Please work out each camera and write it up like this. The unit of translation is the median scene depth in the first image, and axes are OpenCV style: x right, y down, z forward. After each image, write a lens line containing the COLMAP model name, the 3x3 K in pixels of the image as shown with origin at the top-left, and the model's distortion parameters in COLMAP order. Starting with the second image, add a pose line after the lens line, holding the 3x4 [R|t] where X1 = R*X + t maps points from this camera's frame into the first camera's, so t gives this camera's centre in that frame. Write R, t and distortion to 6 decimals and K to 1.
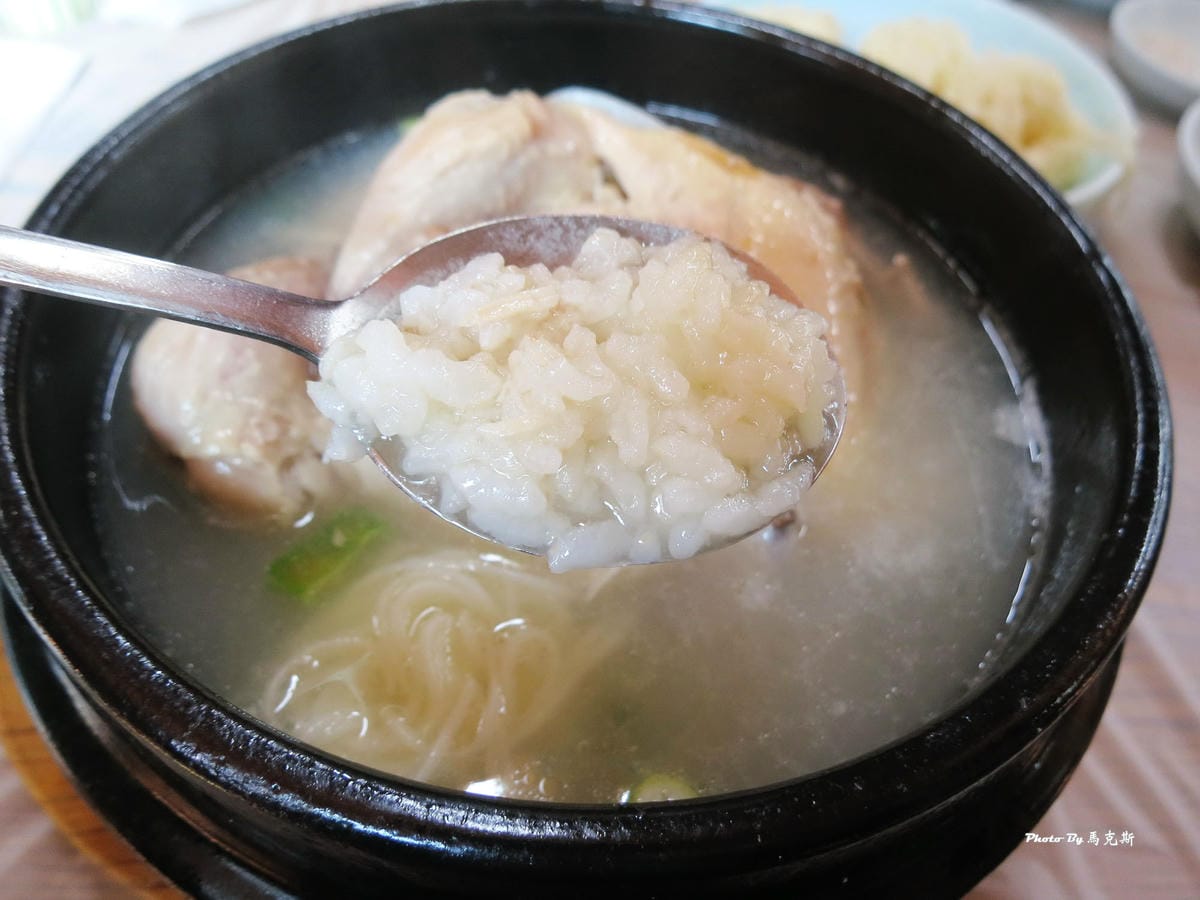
lens RADIAL K [[832.5, 0, 600.0], [0, 832.5, 450.0], [0, 0, 1]] dist [-0.022321, -0.000235]
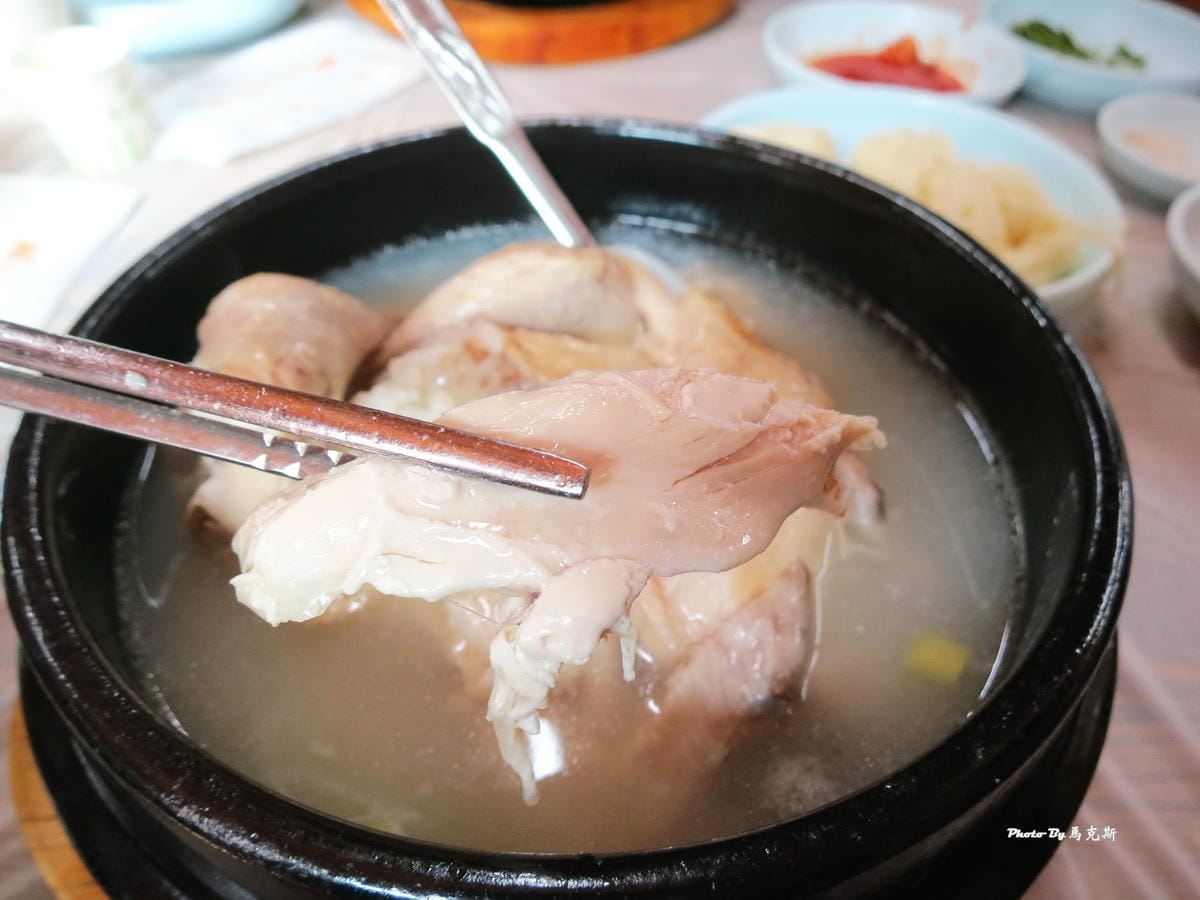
lens RADIAL K [[832.5, 0, 600.0], [0, 832.5, 450.0], [0, 0, 1]] dist [-0.022321, -0.000235]
pose [[0.998661, -0.026889, -0.044200, 0.085877], [0.021069, 0.991649, -0.127231, 0.046225], [0.047252, 0.126130, 0.990888, -0.070429]]
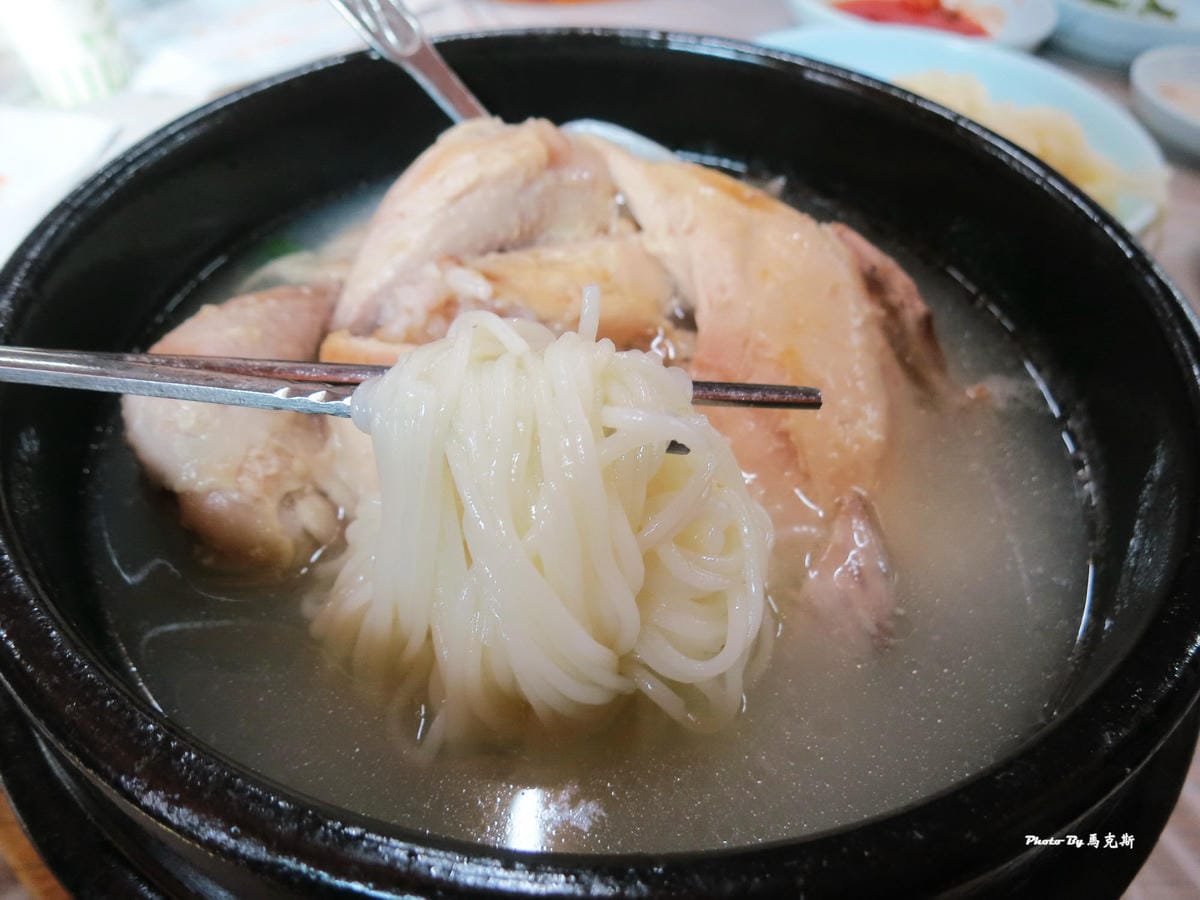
lens RADIAL K [[832.5, 0, 600.0], [0, 832.5, 450.0], [0, 0, 1]] dist [-0.022321, -0.000235]
pose [[0.999541, -0.008417, -0.029108, 0.012147], [0.005757, 0.995899, -0.090285, 0.071594], [0.029748, 0.090076, 0.995490, 0.093008]]
